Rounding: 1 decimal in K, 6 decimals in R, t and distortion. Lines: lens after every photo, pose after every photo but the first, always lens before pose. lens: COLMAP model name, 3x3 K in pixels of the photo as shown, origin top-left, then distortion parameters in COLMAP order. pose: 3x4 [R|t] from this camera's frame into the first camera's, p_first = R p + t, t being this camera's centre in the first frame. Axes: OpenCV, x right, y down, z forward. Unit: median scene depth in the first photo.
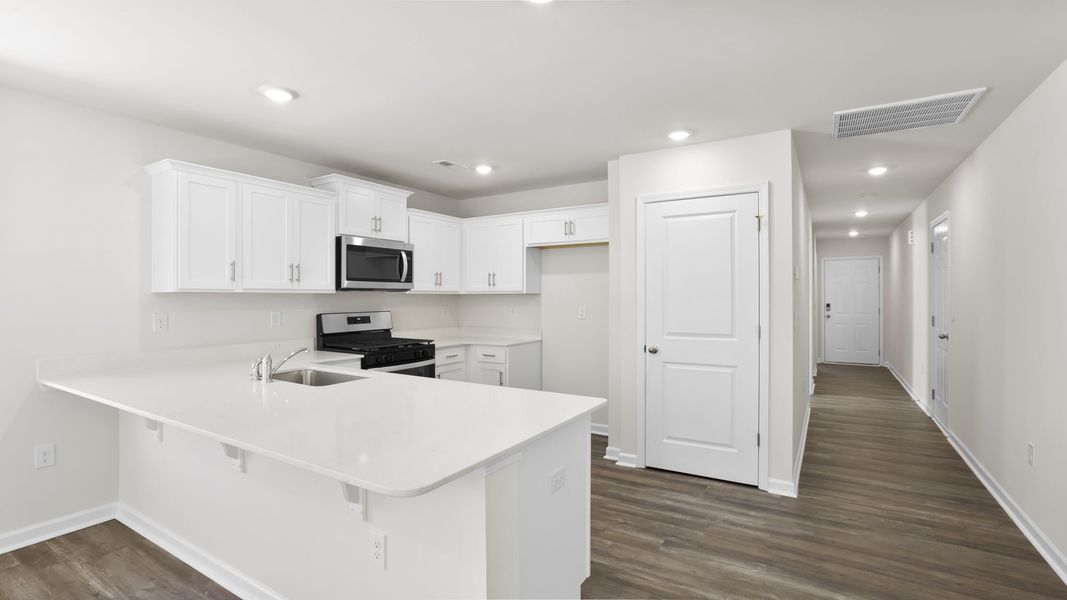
lens RADIAL K [[491.9, 0, 523.8], [0, 491.9, 301.5], [0, 0, 1]] dist [-0.011975, 0.001743]
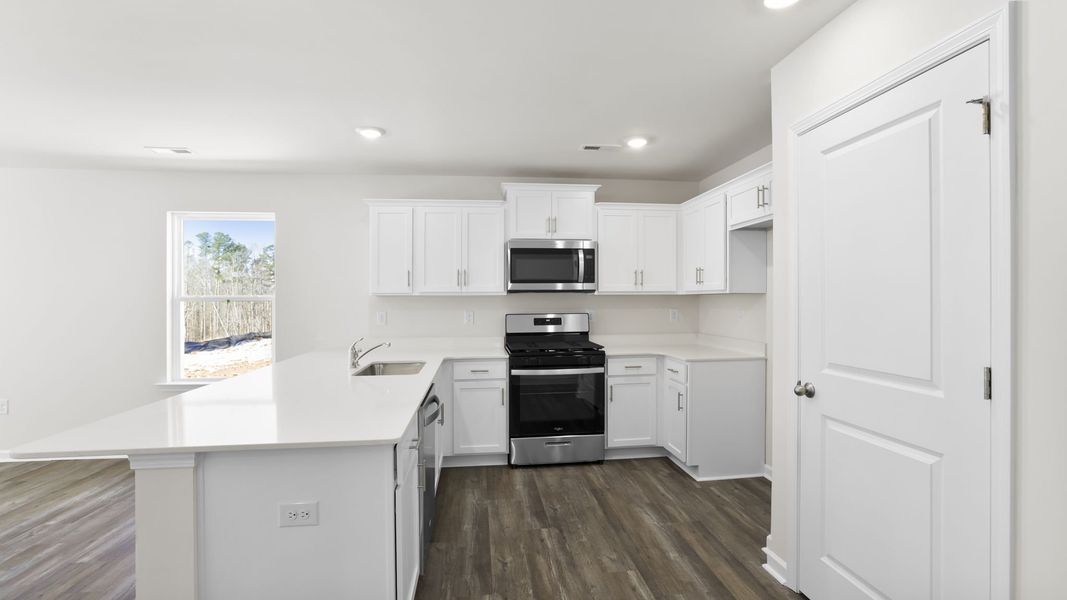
lens RADIAL K [[482.7, 0, 541.4], [0, 482.7, 305.3], [0, 0, 1]] dist [-0.006044, 0.000773]
pose [[0.636021, 0.008367, -0.771627, 0.425545], [-0.003497, 0.999962, 0.007960, -0.003172], [0.771664, -0.002364, 0.636026, 0.352922]]
